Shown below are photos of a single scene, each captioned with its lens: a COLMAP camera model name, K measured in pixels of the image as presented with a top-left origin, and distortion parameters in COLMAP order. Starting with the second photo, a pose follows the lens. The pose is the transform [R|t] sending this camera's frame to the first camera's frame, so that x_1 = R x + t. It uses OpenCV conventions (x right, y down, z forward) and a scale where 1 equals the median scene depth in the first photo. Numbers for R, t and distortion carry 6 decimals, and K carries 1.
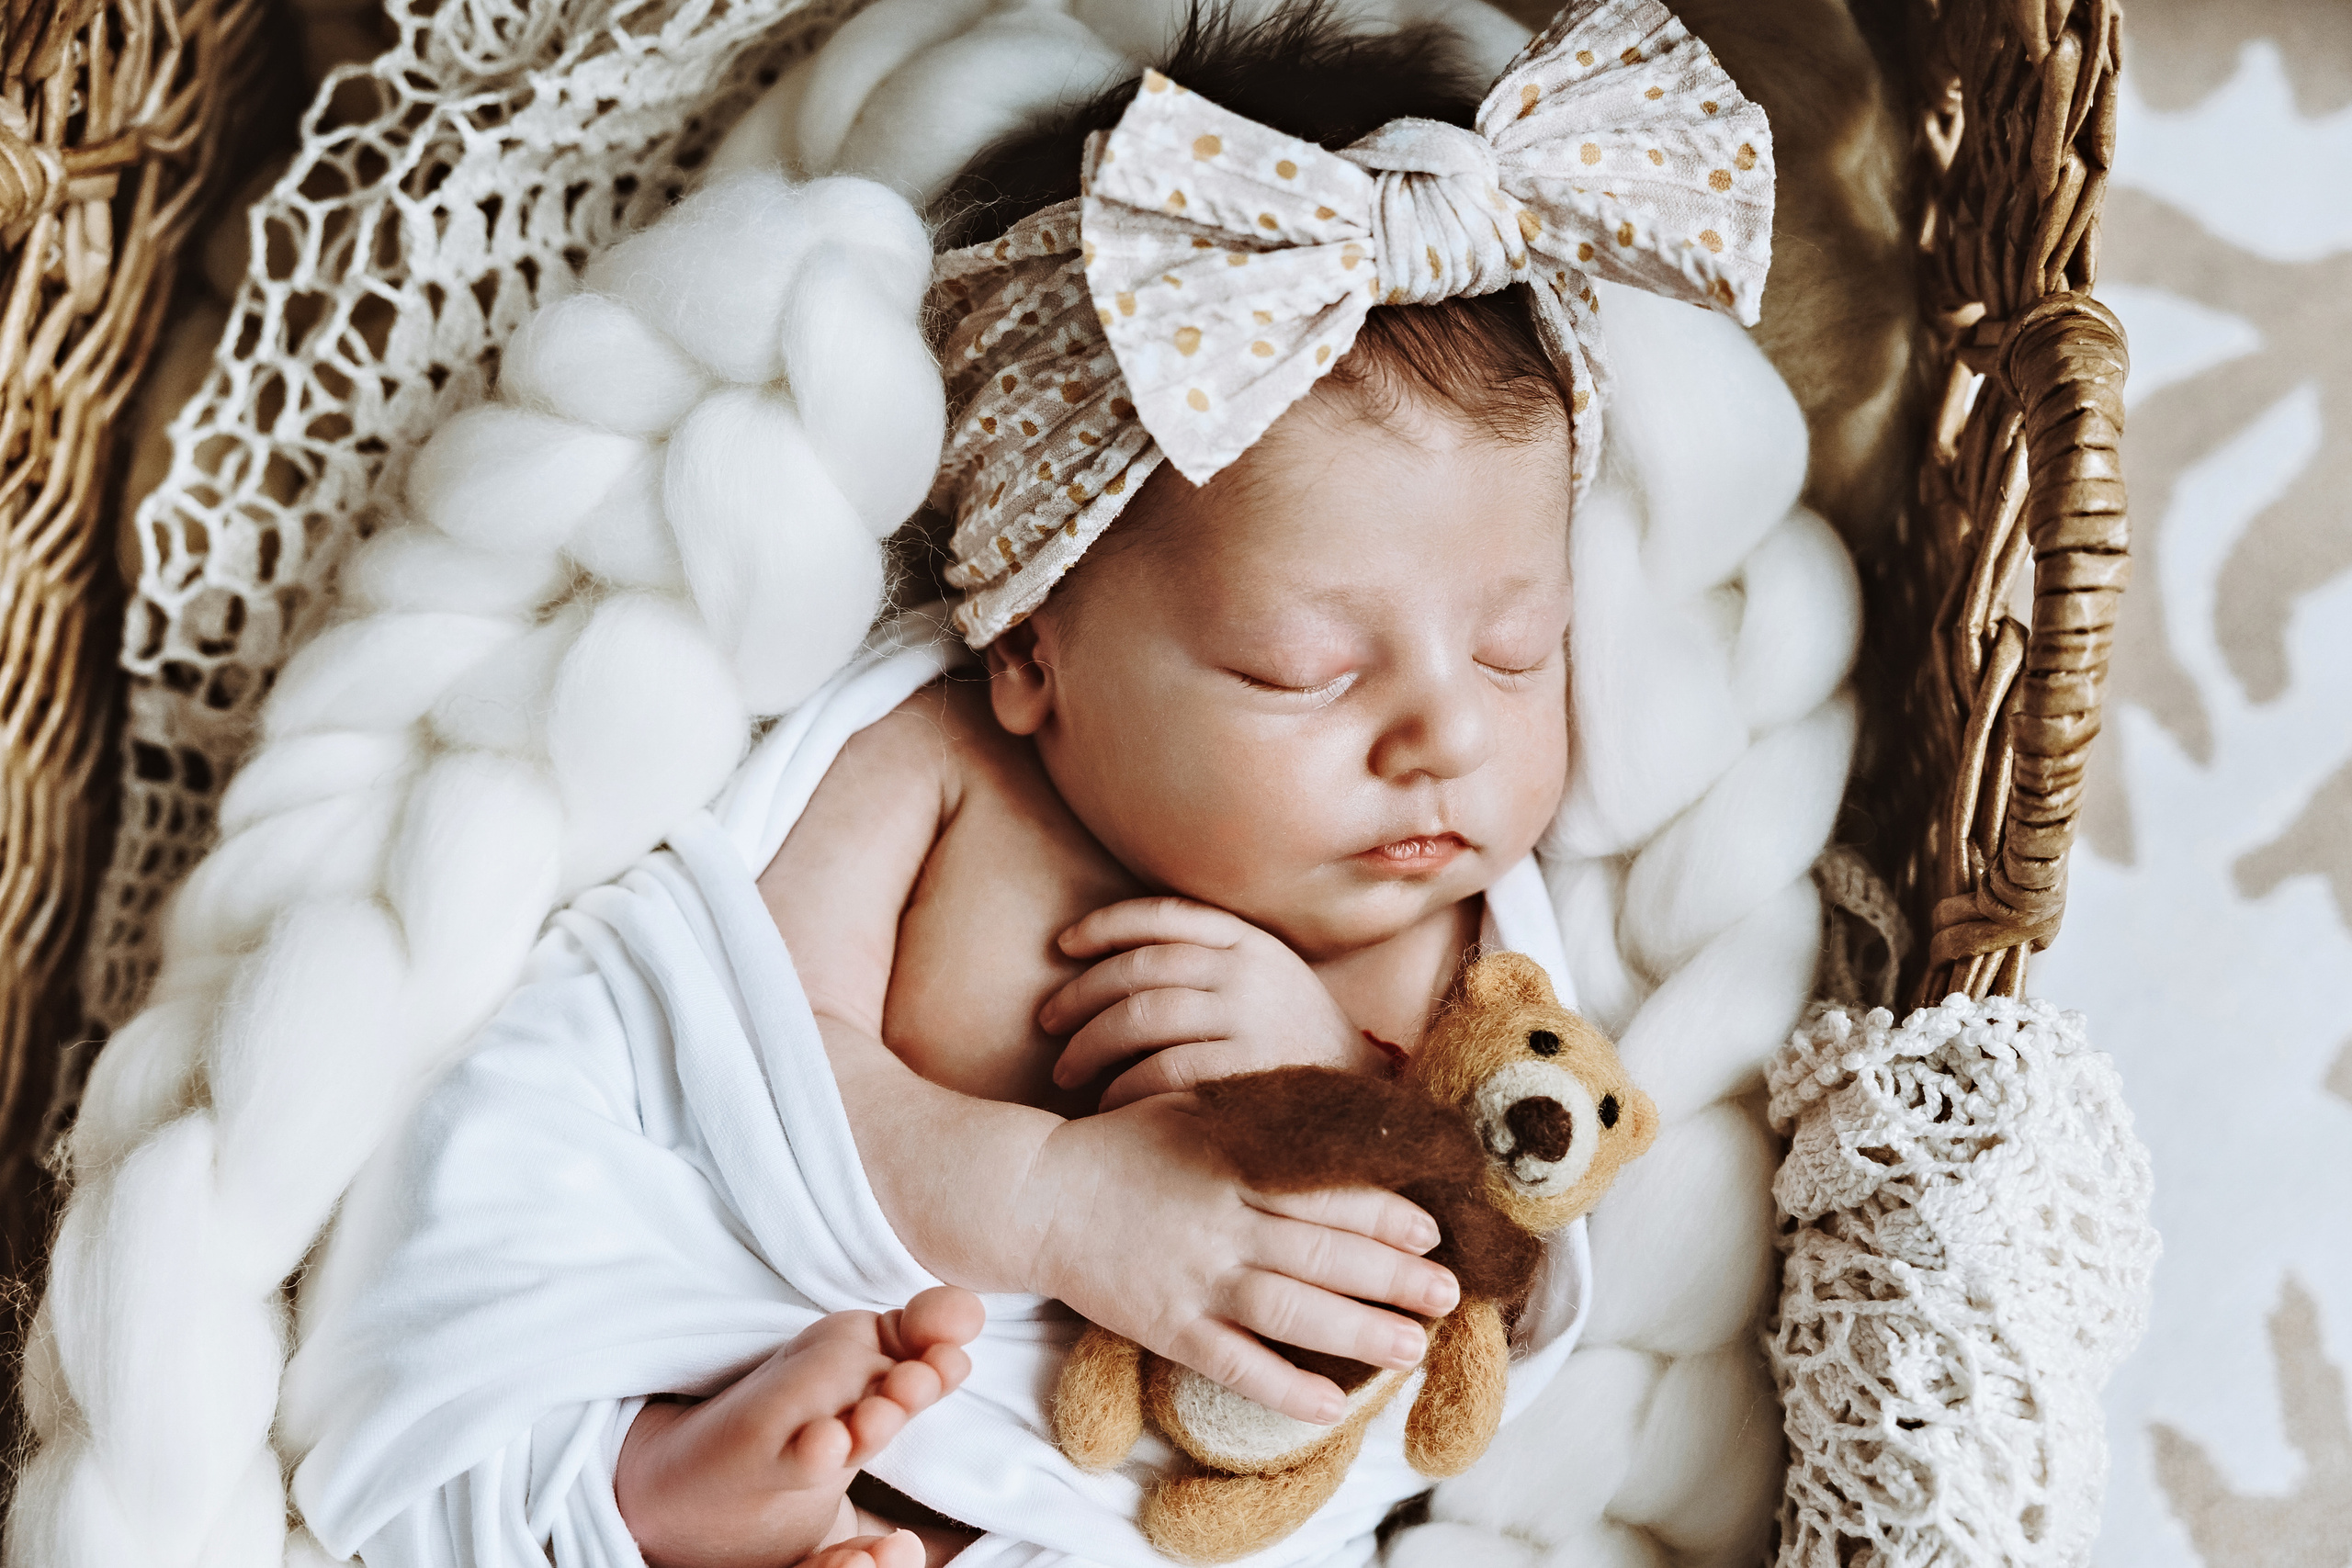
lens RADIAL K [[3105.1, 0, 1139.3], [0, 3105.1, 784.1], [0, 0, 1]] dist [0.021417, 0.010854]
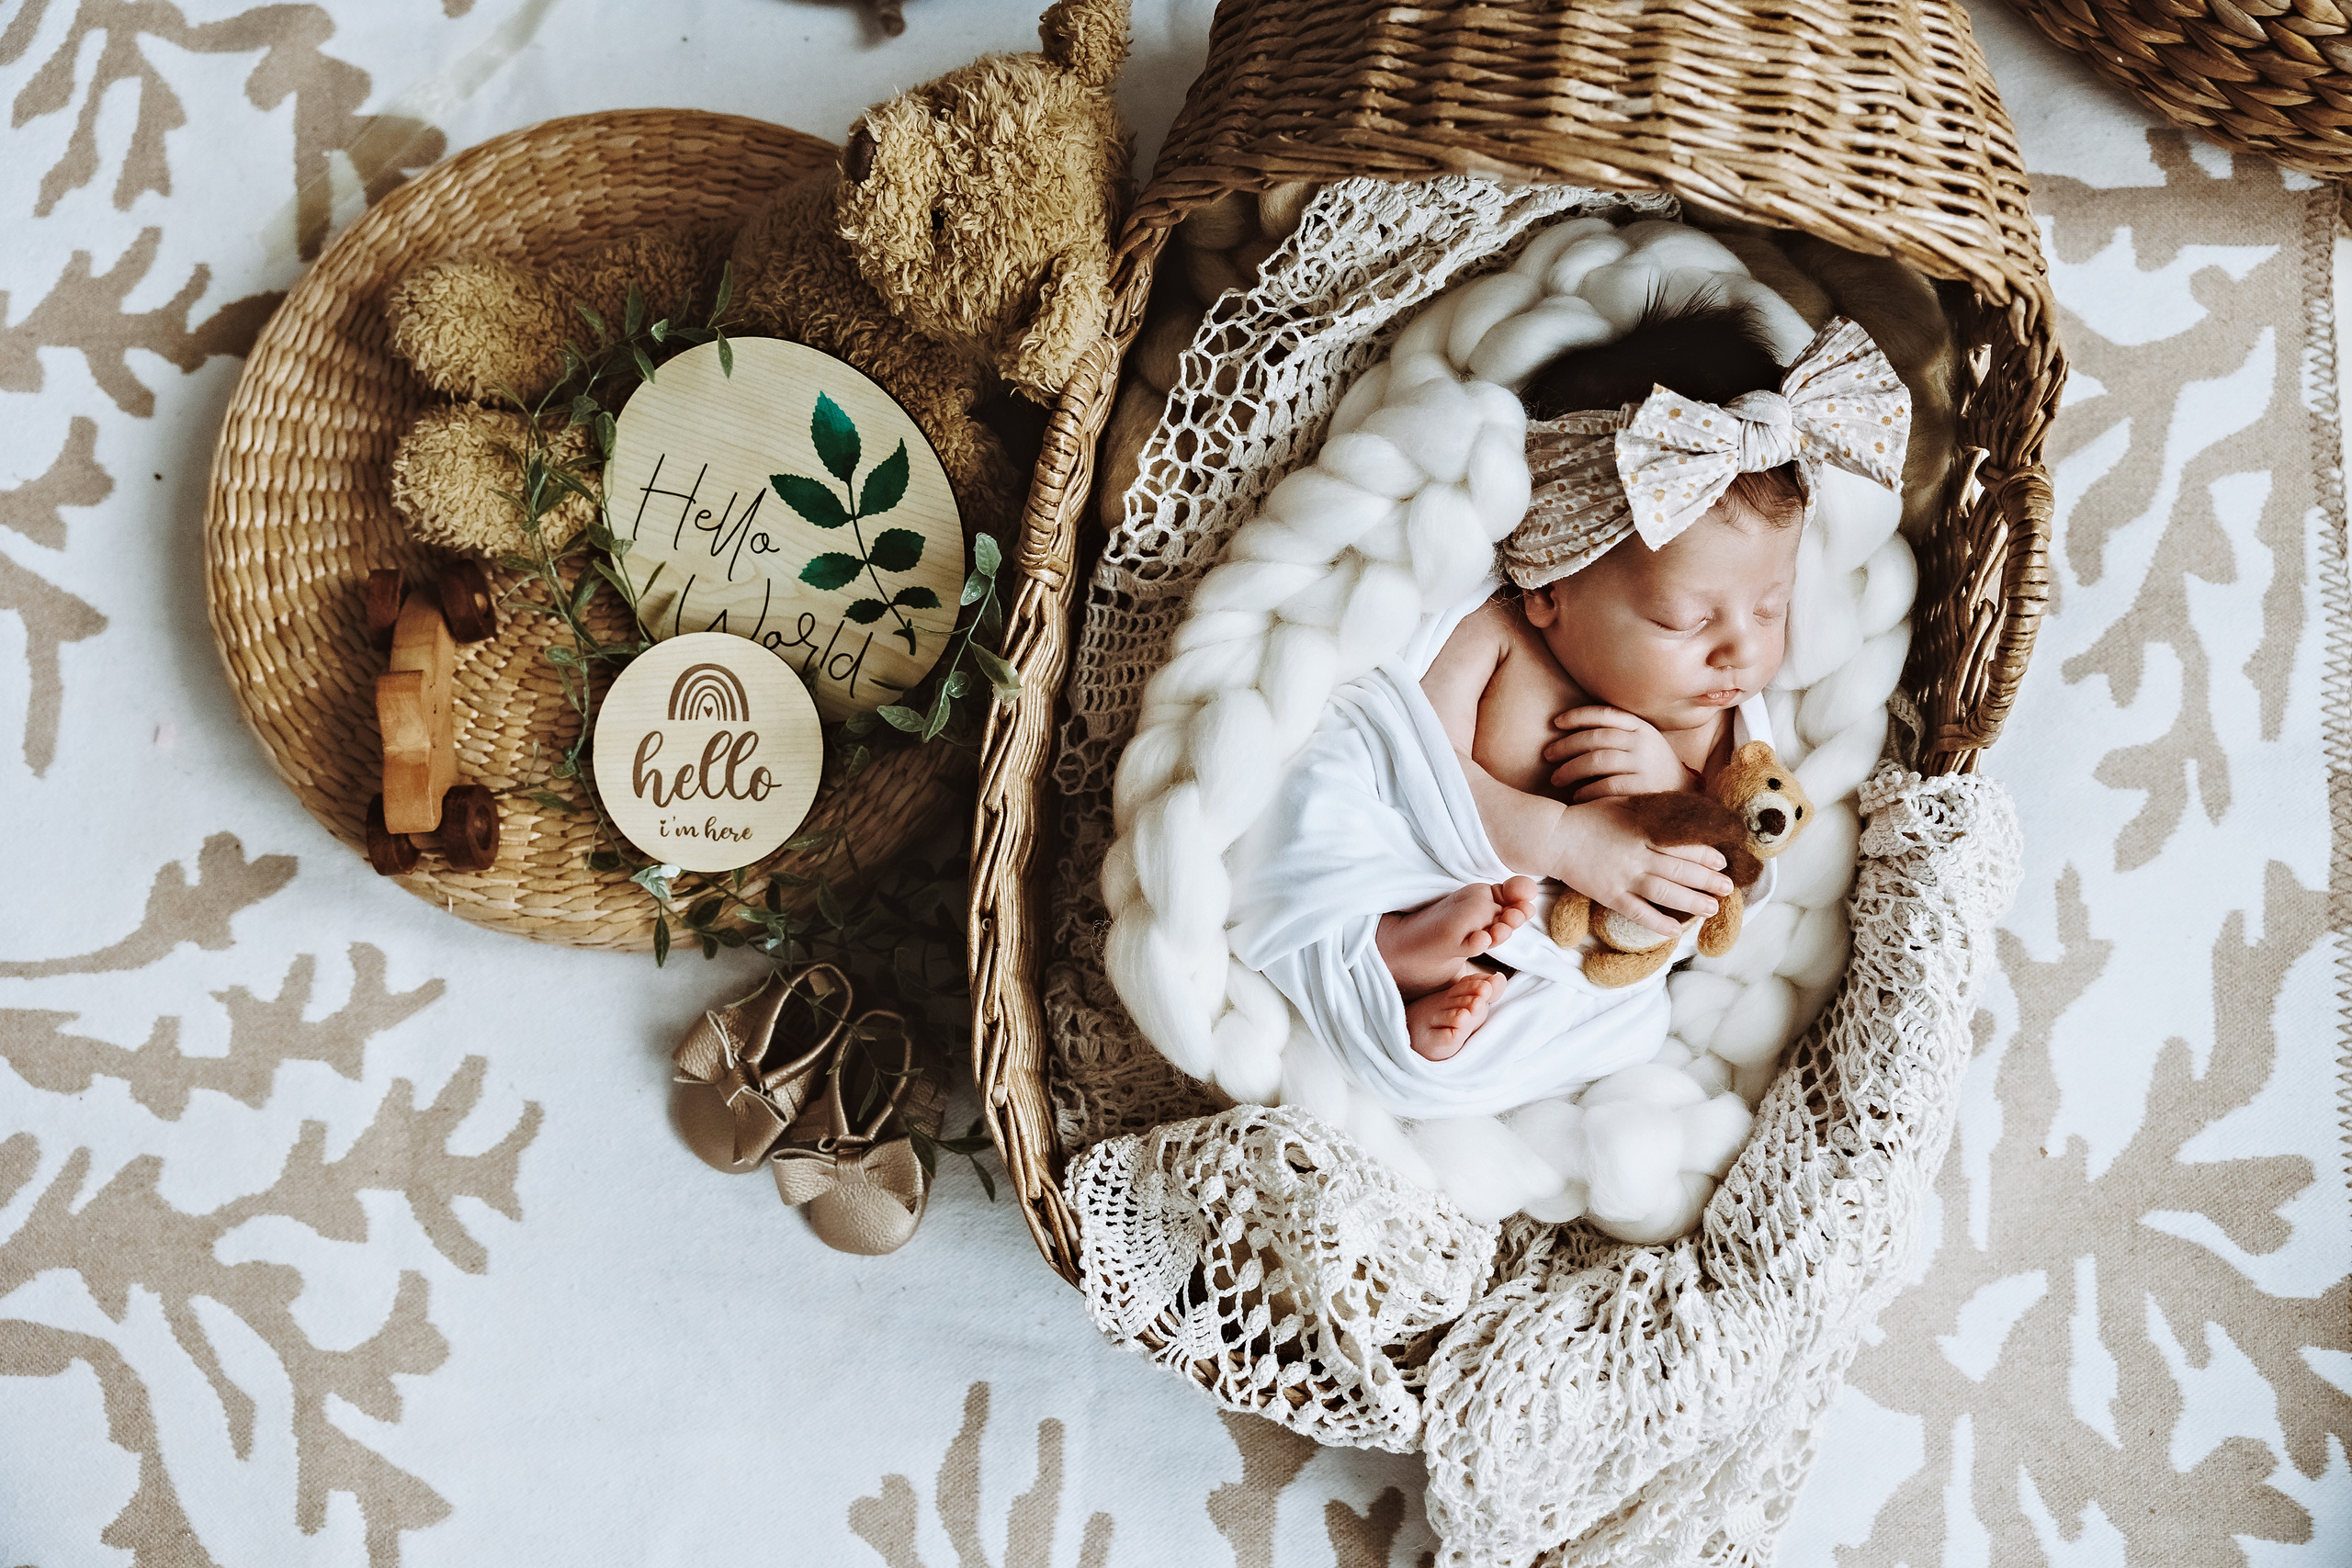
lens RADIAL K [[2281.5, 0, 1176.0], [0, 2281.5, 784.0], [0, 0, 1]] dist [0.016314, 0.017882]
pose [[0.999167, 0.040686, -0.003236, -0.317902], [-0.039194, 0.978597, 0.202019, -0.249236], [0.011386, -0.201724, 0.979376, -0.707177]]
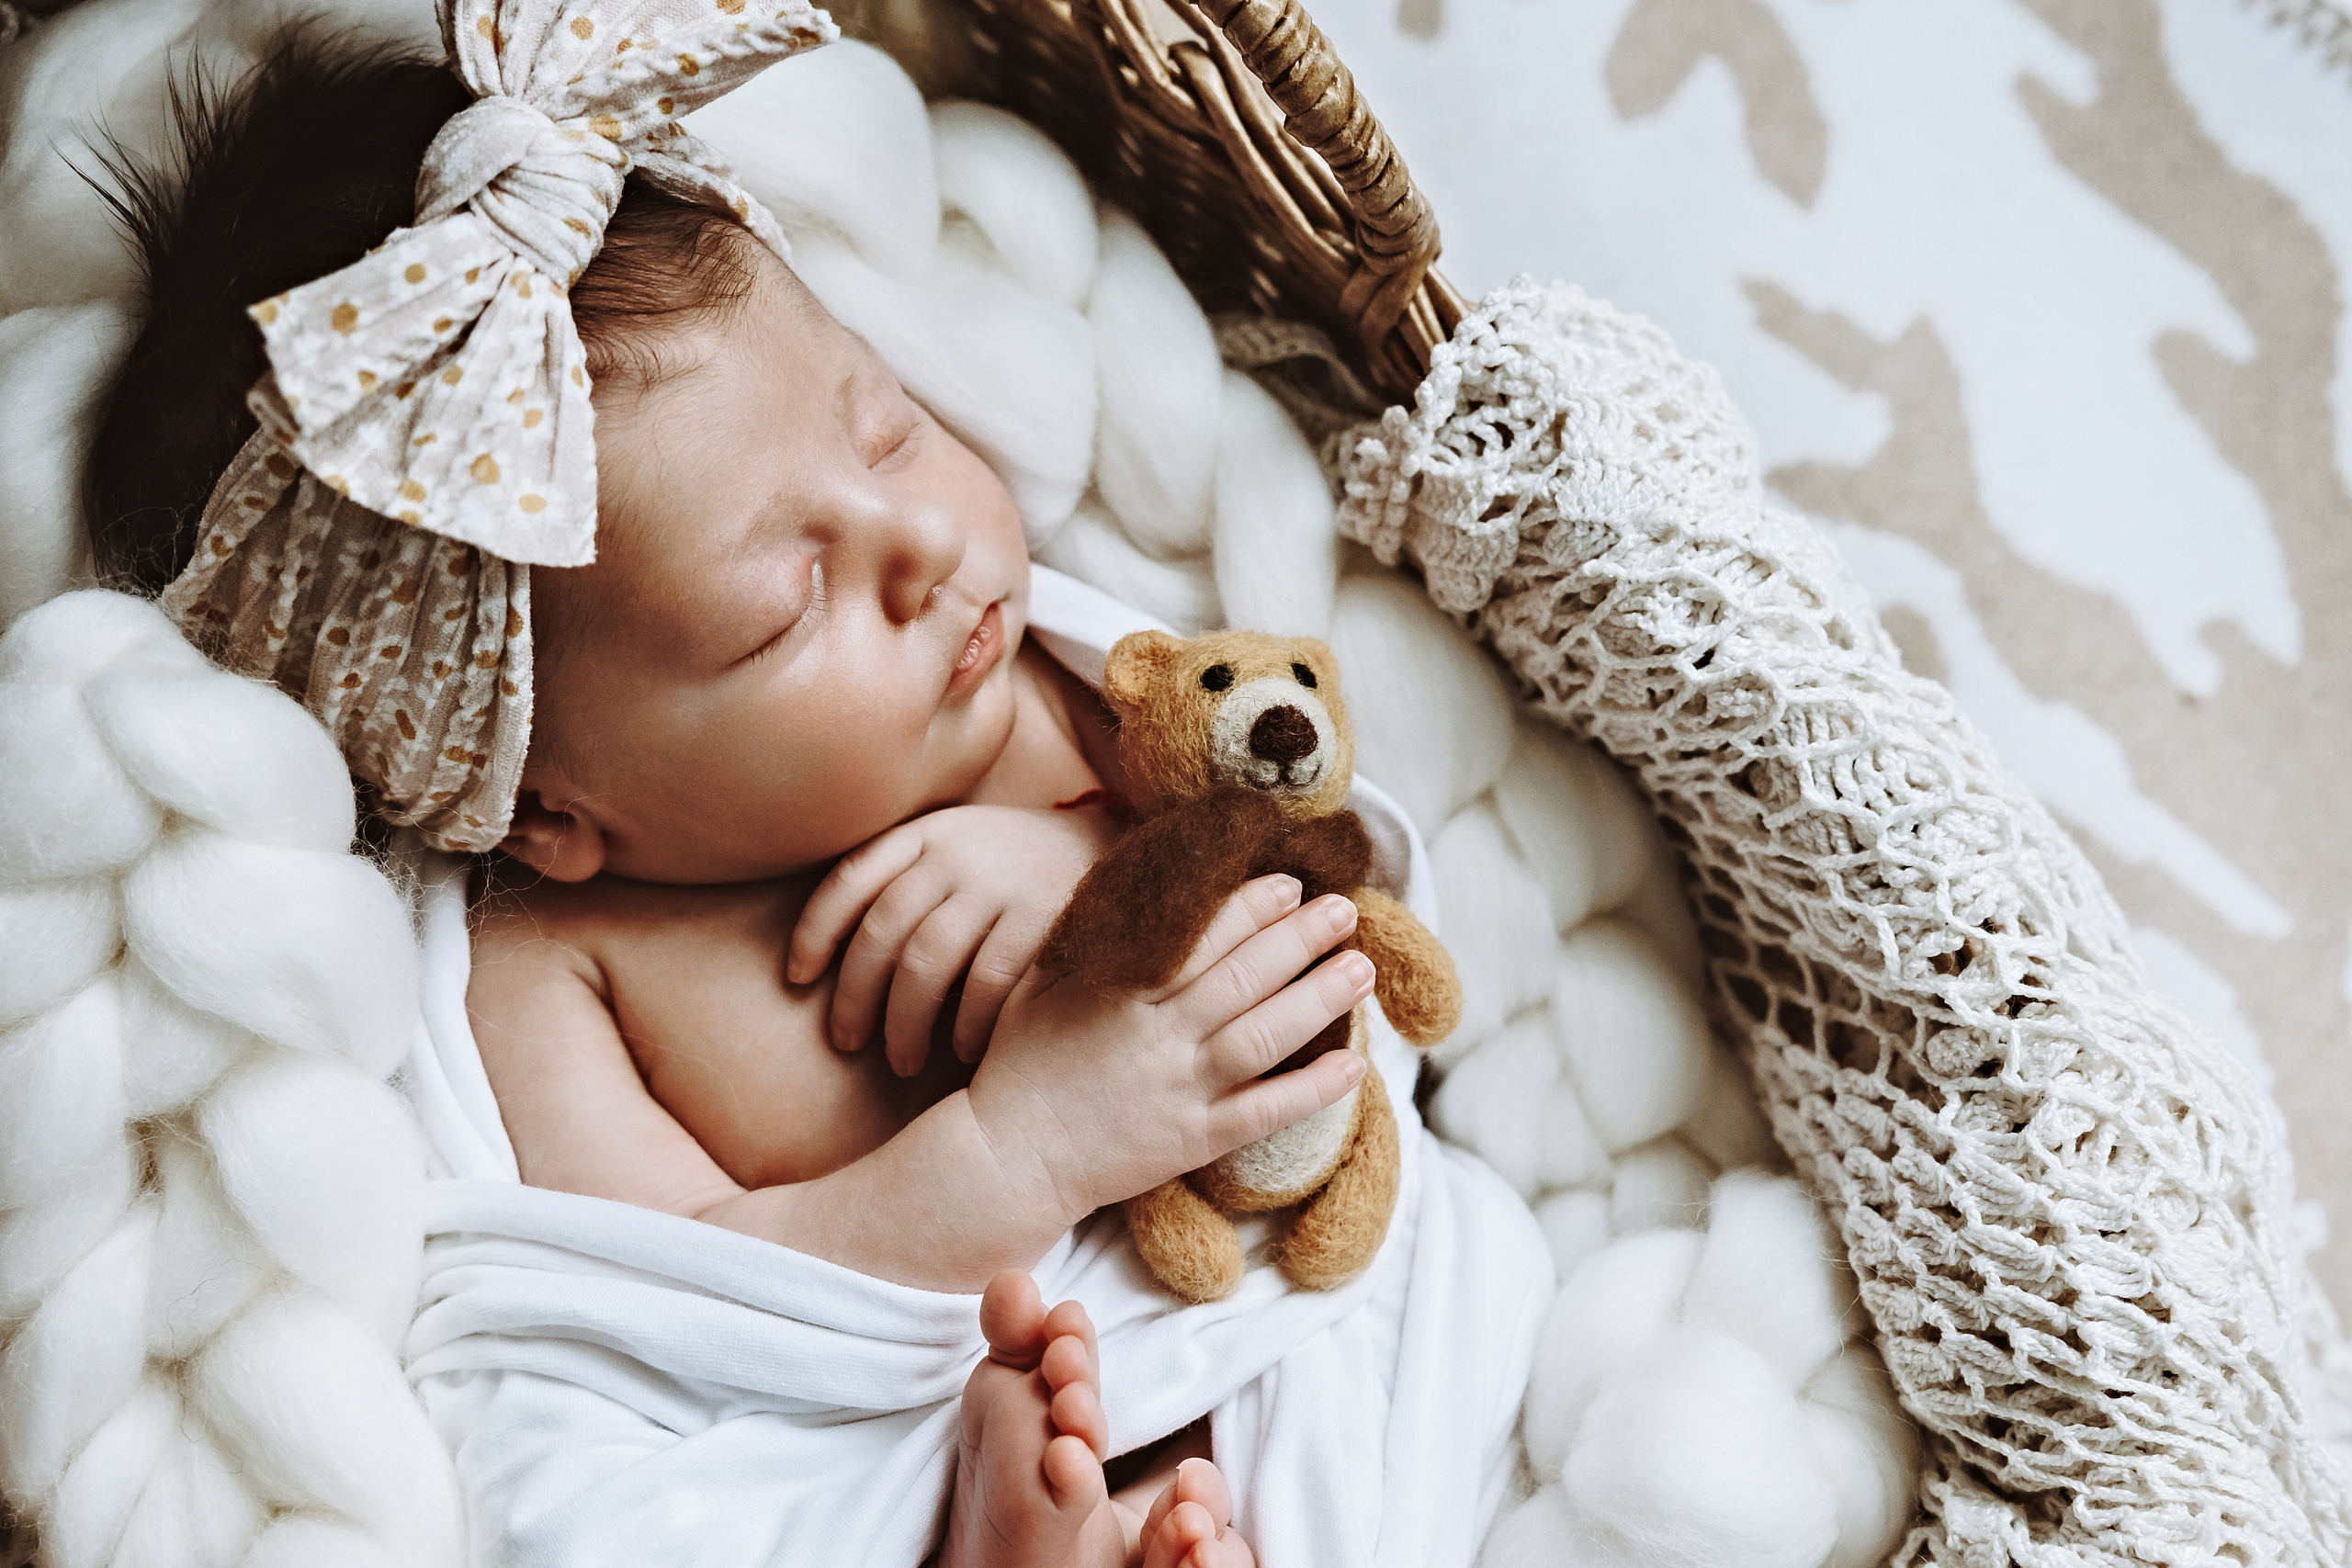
lens RADIAL K [[3989.3, 0, 1291.3], [0, 3989.3, 910.5], [0, 0, 1]] dist [0.042542, 0.063260]
pose [[0.623056, -0.758842, 0.189632, -0.158553], [0.719051, 0.651101, 0.242966, -0.165640], [-0.307842, -0.015026, 0.951319, -0.248505]]
